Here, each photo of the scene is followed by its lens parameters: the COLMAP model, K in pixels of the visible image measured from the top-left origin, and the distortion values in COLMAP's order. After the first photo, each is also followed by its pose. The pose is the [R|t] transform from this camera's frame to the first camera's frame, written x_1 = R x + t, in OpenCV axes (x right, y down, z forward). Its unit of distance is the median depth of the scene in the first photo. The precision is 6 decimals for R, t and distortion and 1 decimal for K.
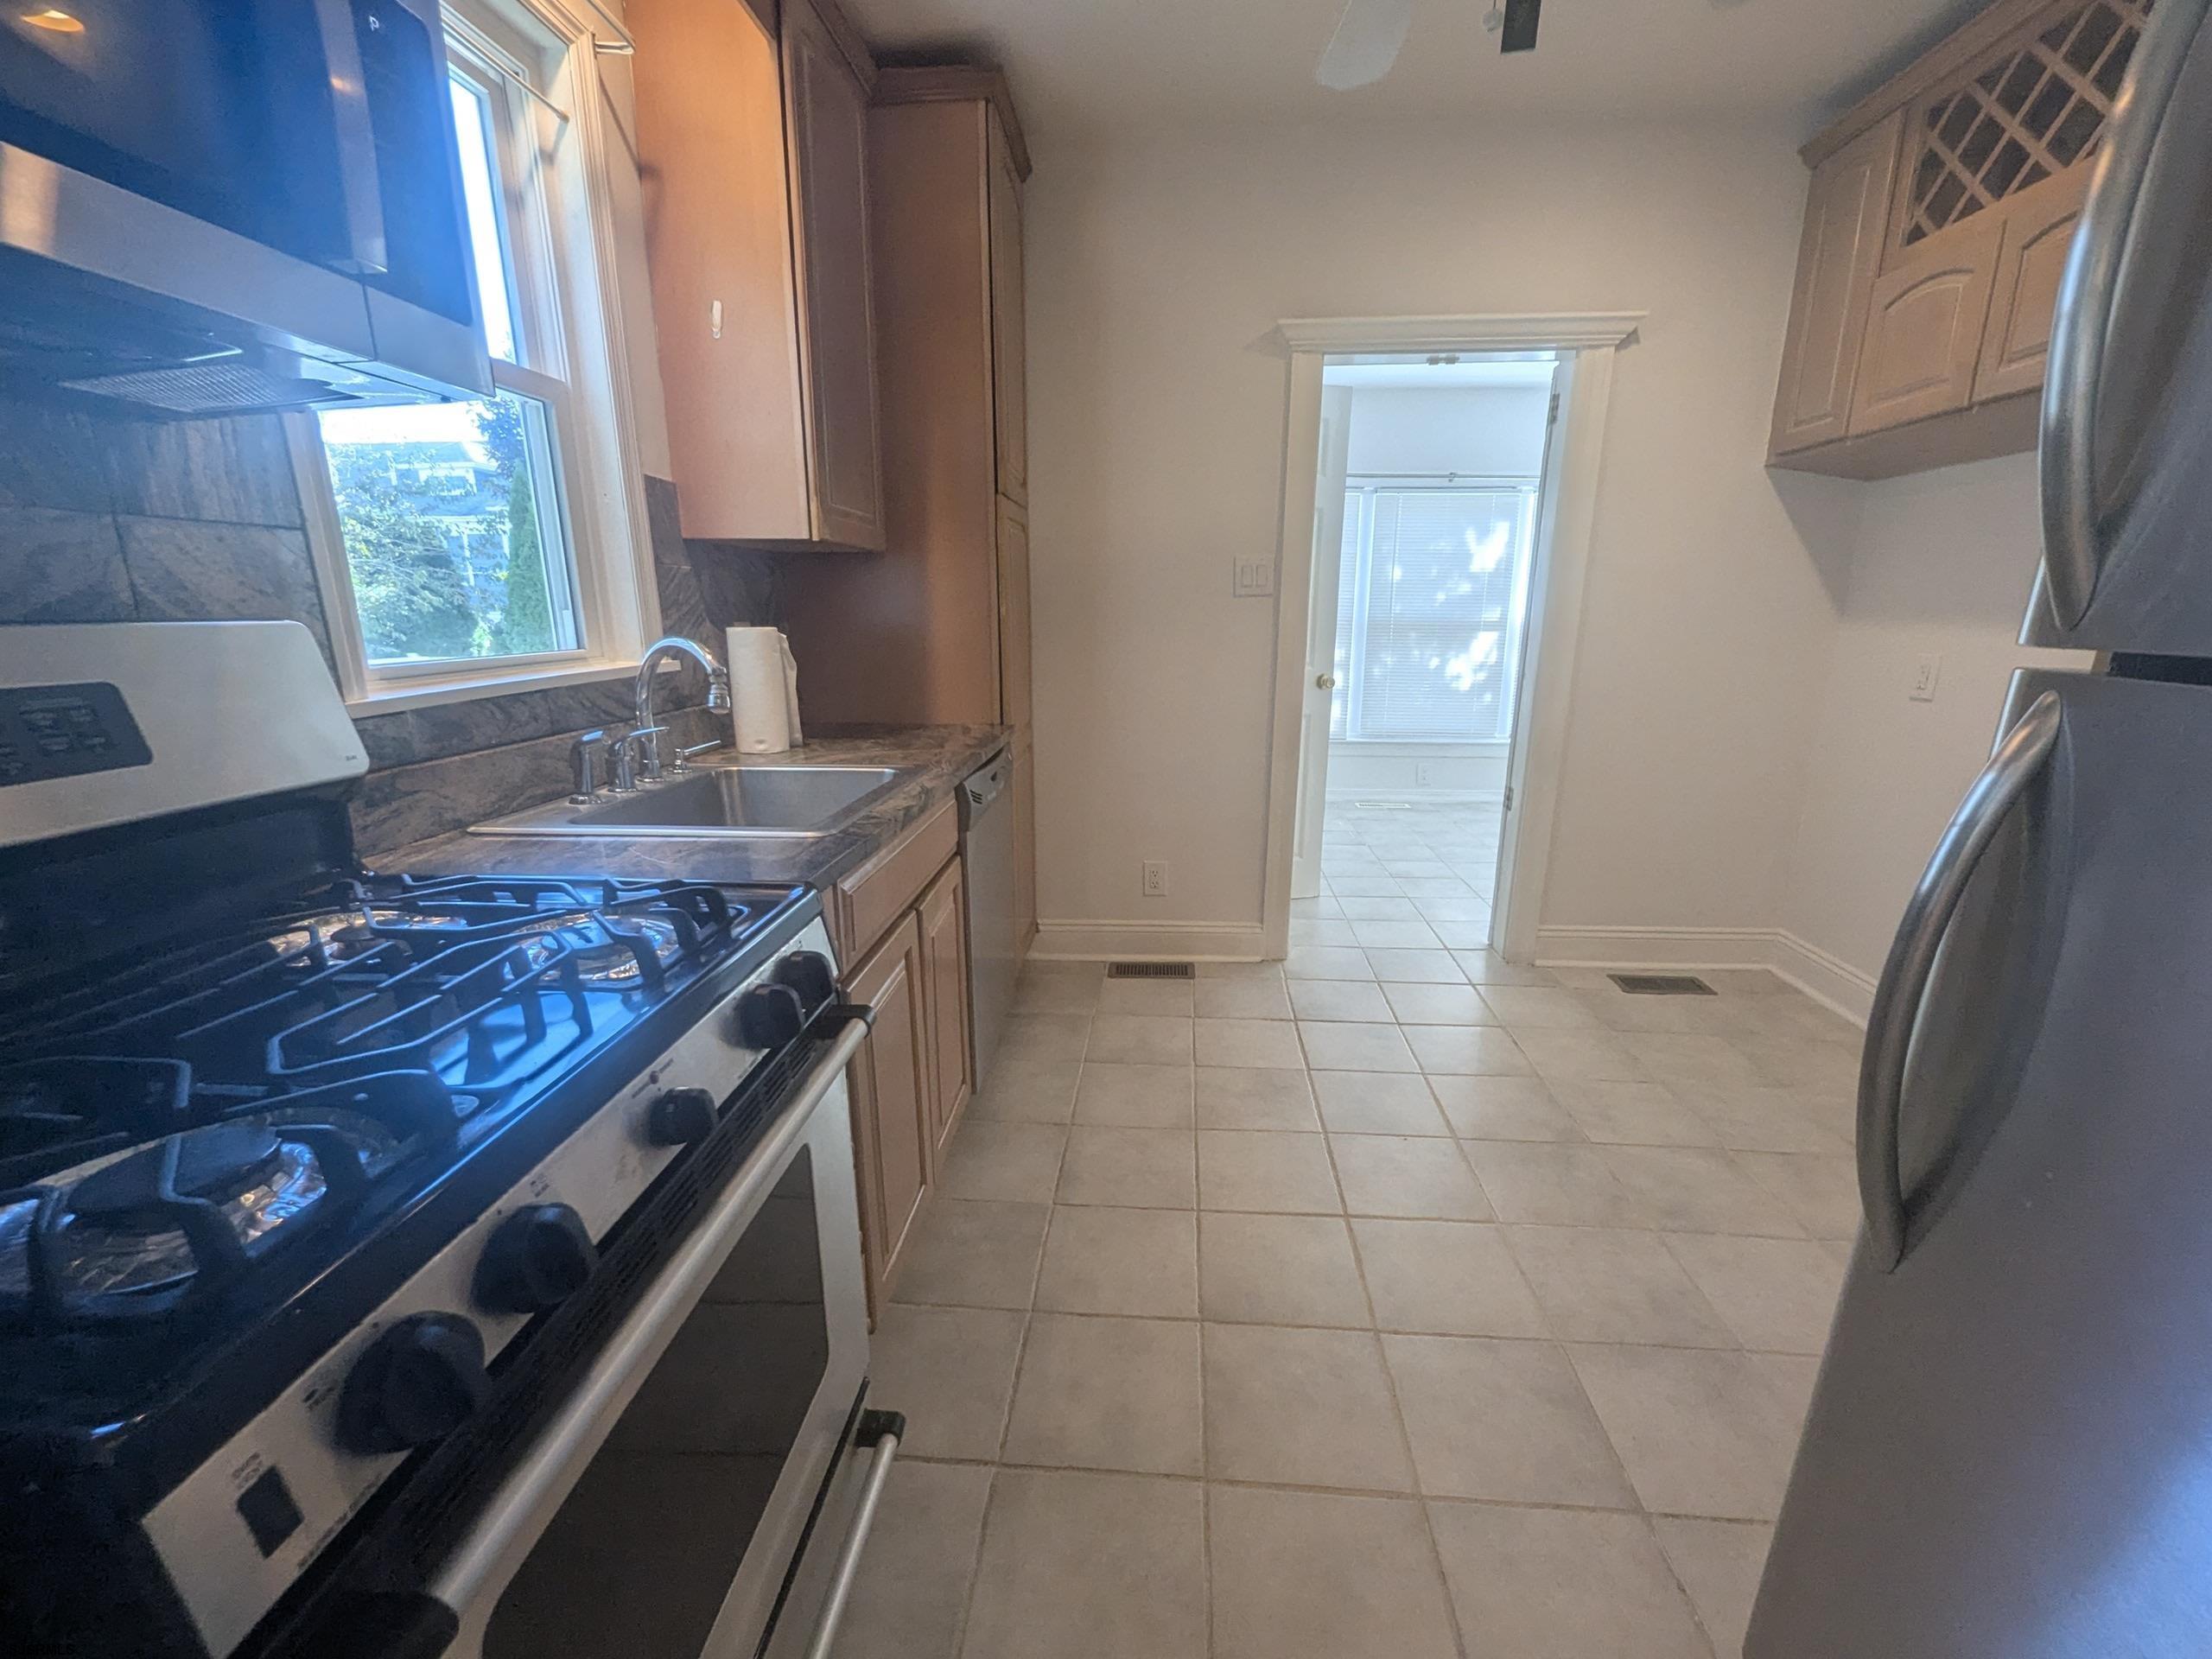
lens RADIAL K [[904.8, 0, 1106.0], [0, 904.8, 829.5], [0, 0, 1]] dist [-0.000191, 0.000060]
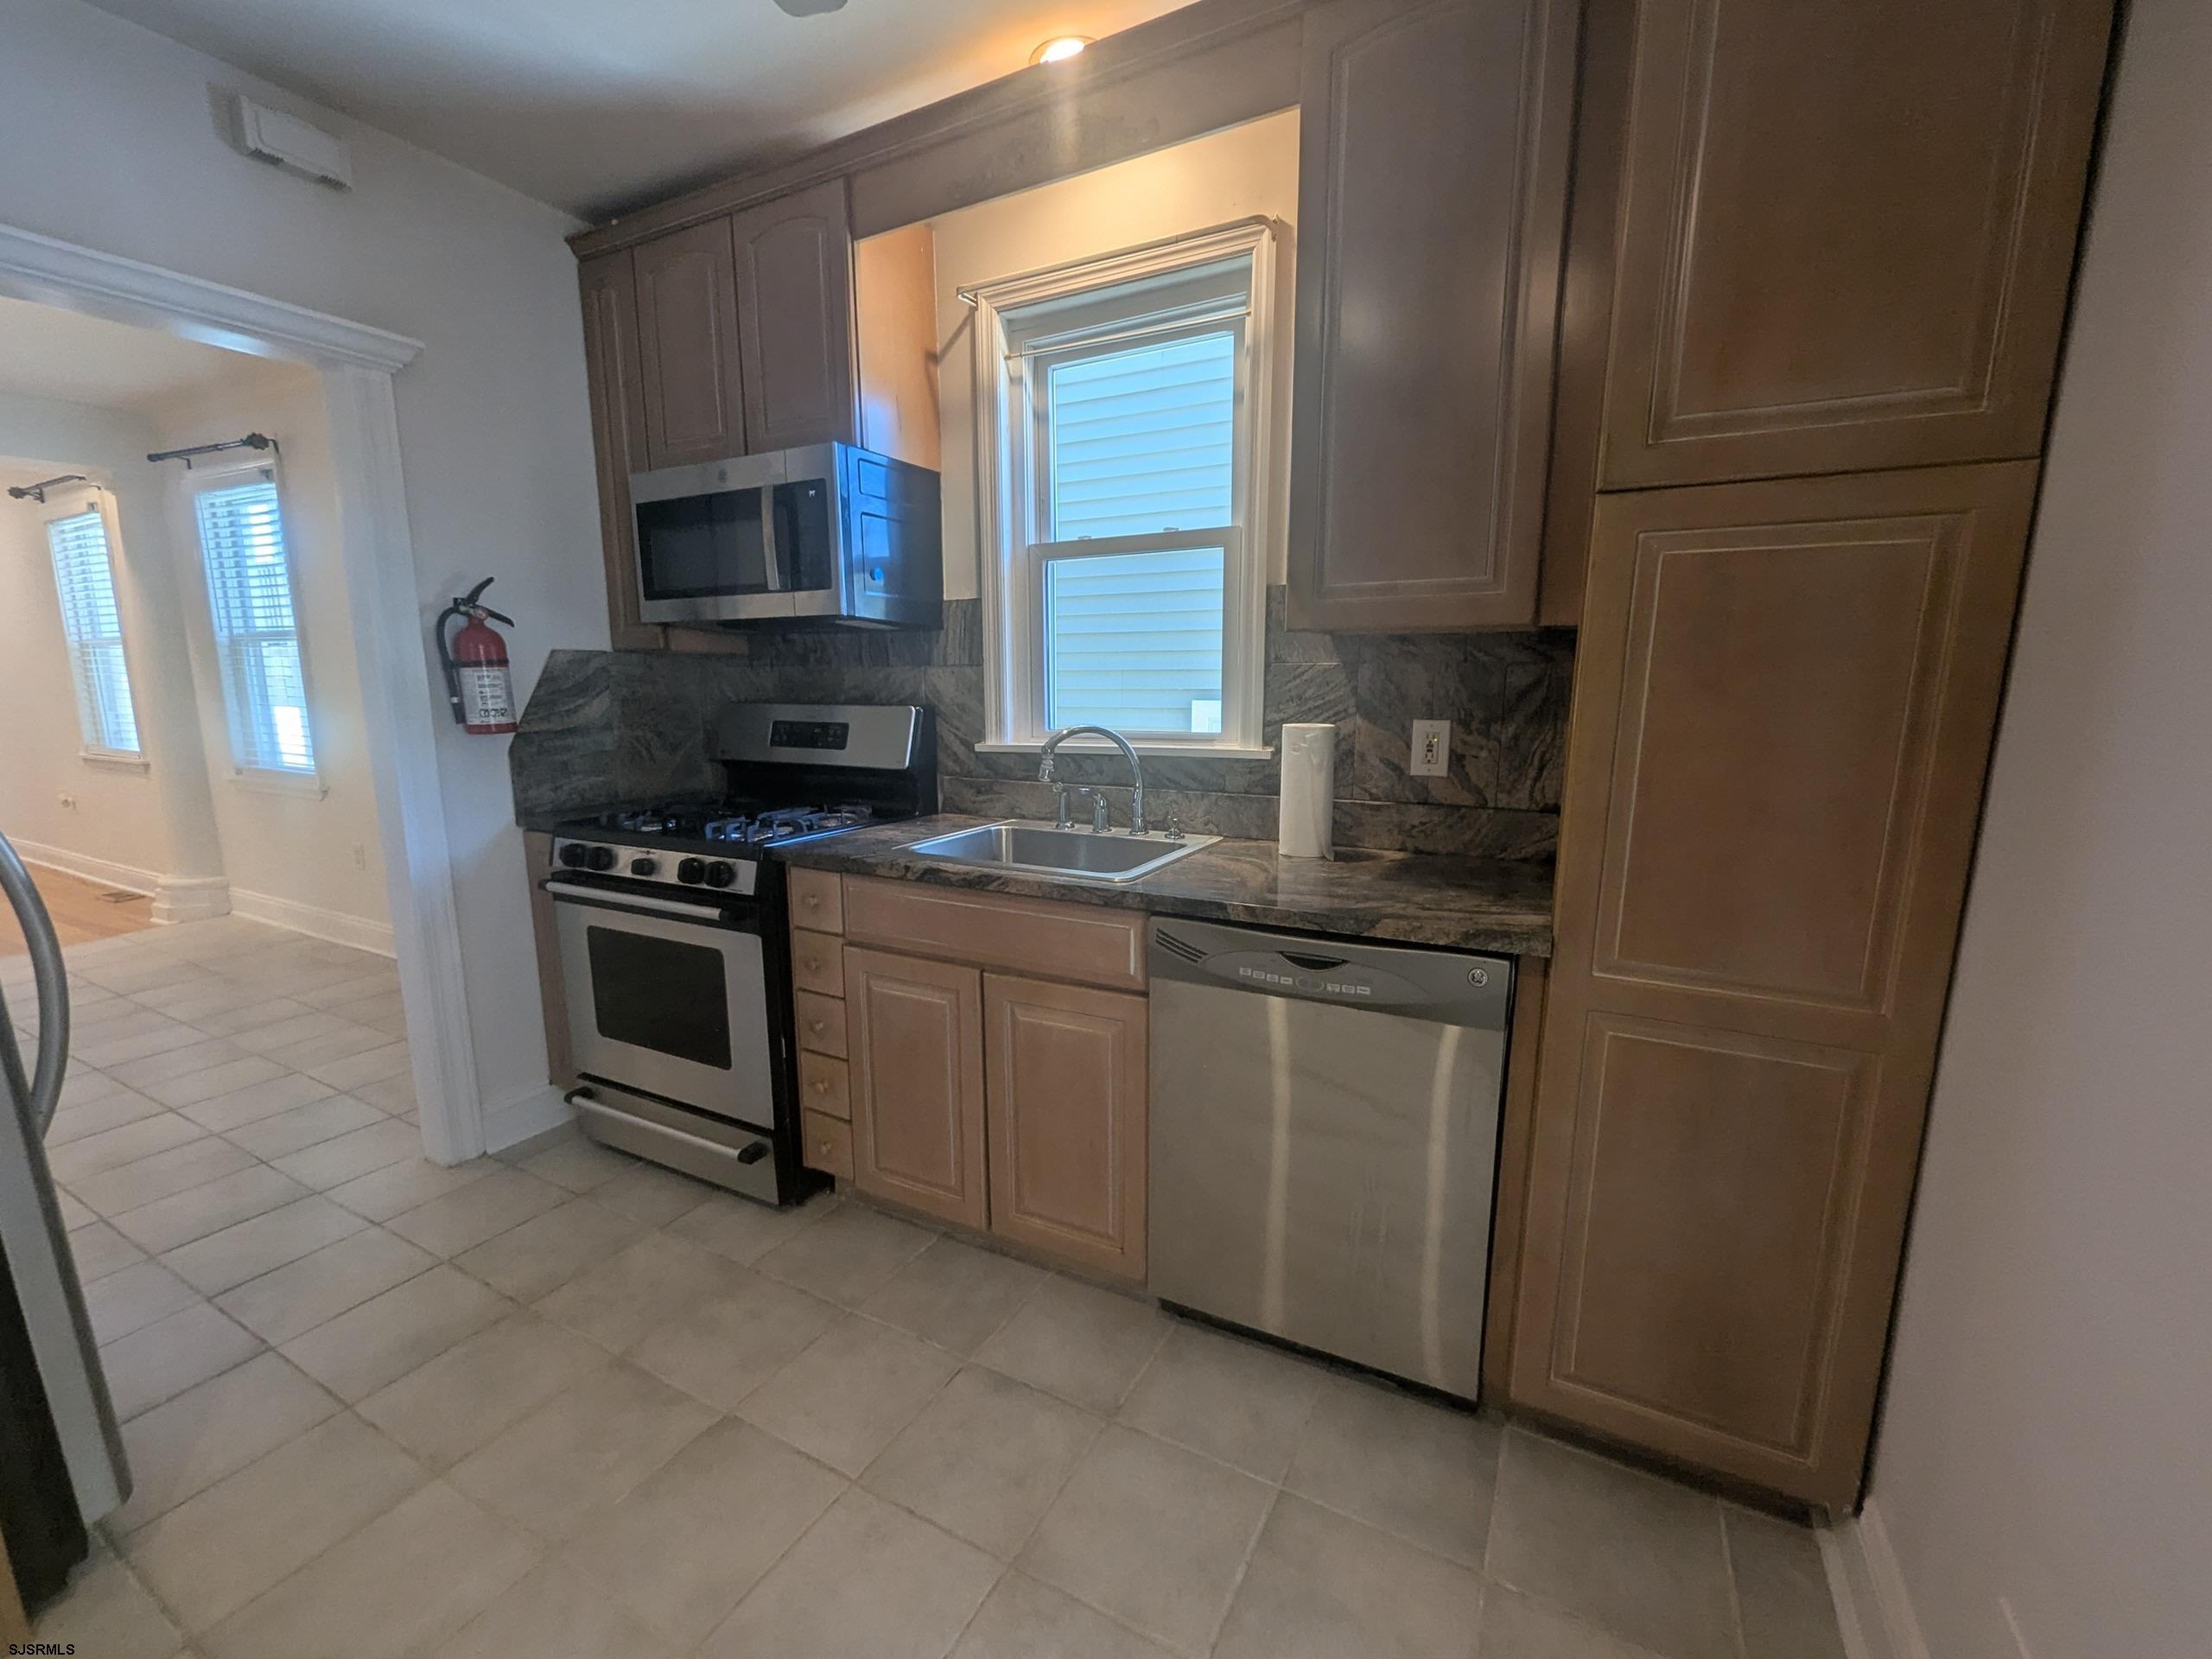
lens RADIAL K [[904.8, 0, 1106.0], [0, 904.8, 829.5], [0, 0, 1]] dist [-0.000191, 0.000060]
pose [[-0.395104, 0.156653, -0.905181, 0.810713], [-0.213545, 0.942698, 0.256357, -0.452979], [0.893471, 0.294584, -0.339012, 1.658695]]
